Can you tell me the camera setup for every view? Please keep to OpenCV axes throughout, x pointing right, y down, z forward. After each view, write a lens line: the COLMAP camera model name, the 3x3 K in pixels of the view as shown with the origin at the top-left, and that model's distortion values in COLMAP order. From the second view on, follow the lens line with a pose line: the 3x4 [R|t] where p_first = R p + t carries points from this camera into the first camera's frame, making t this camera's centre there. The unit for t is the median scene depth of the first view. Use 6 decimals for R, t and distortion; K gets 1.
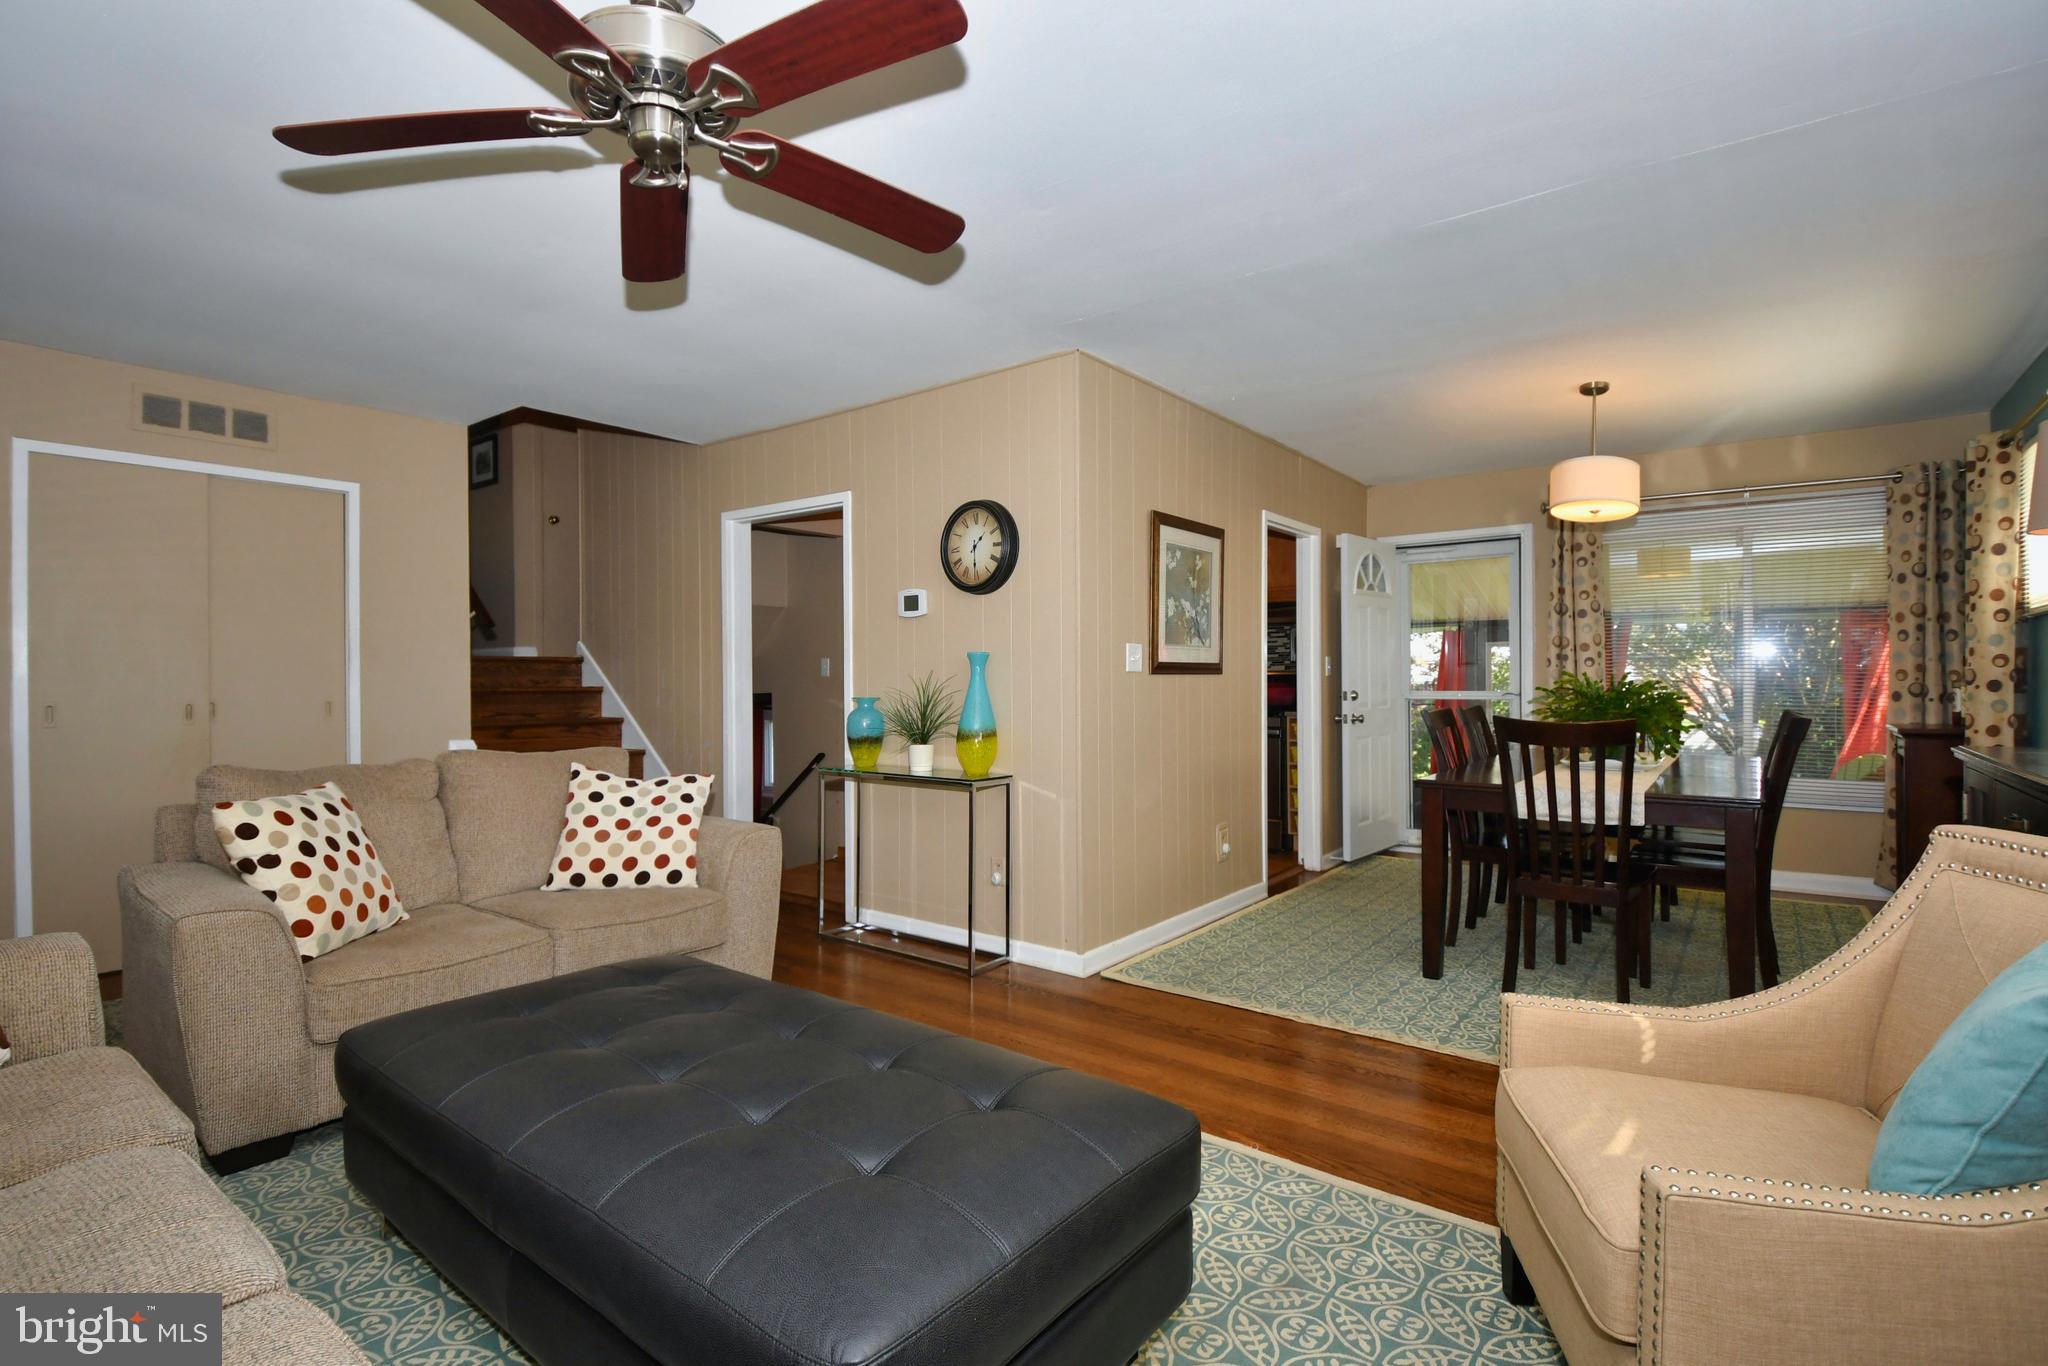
lens RADIAL K [[949.7, 0, 1024.0], [0, 949.7, 683.0], [0, 0, 1]] dist [-0.000070, -0.000096]
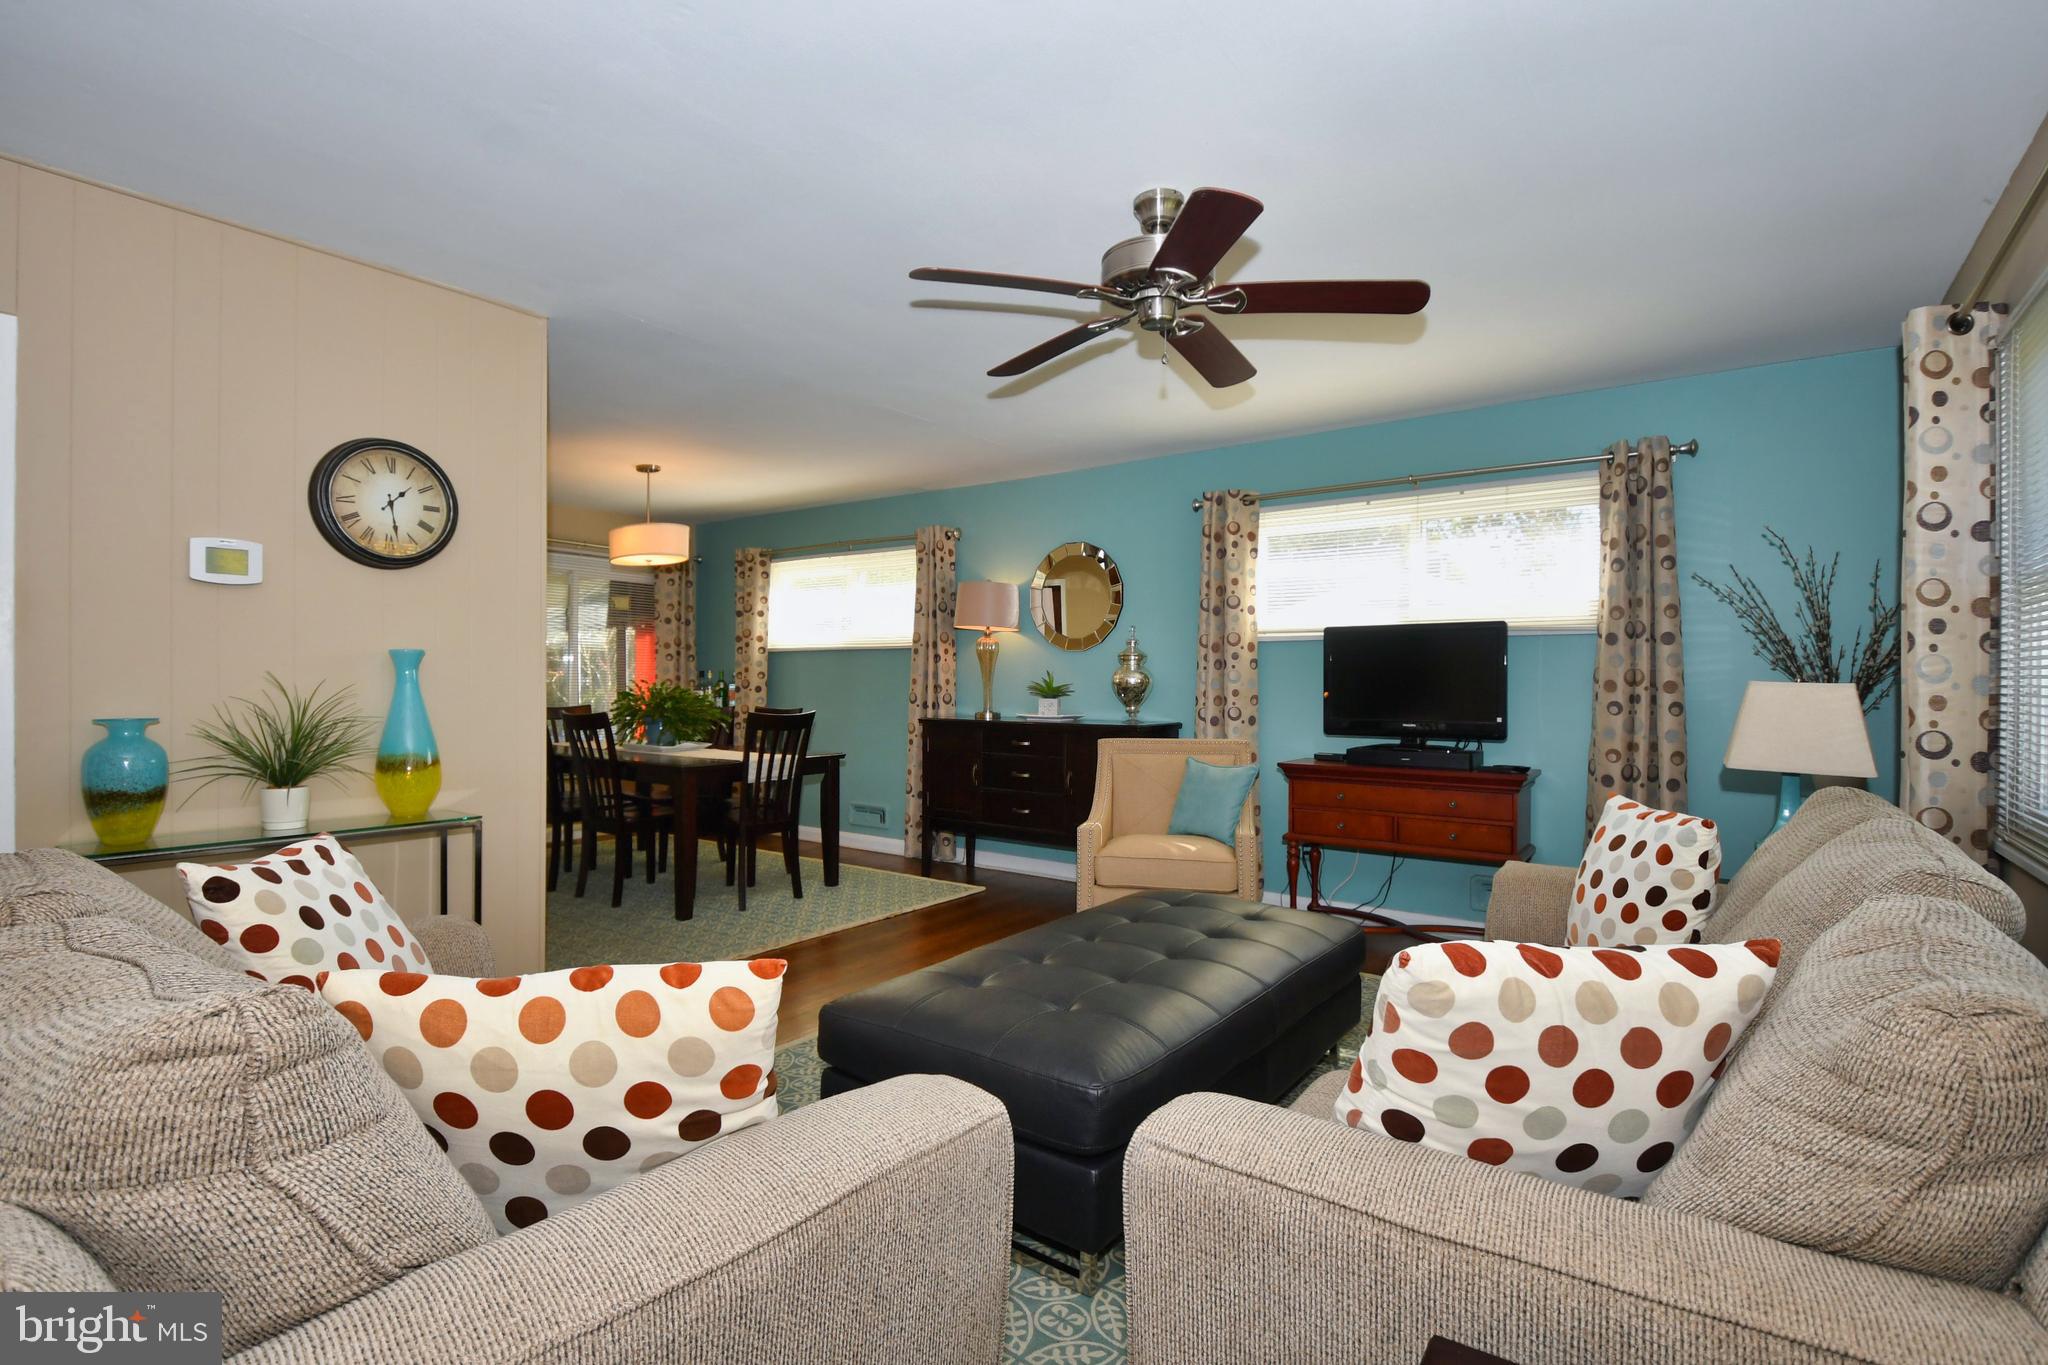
lens RADIAL K [[979.1, 0, 1024.0], [0, 979.1, 682.5], [0, 0, 1]] dist [0.000211, -0.000028]
pose [[-0.037769, 0.003133, 0.999282, -0.824178], [0.008300, 0.999962, -0.002821, -0.000495], [-0.999252, 0.008188, -0.037794, 0.552354]]
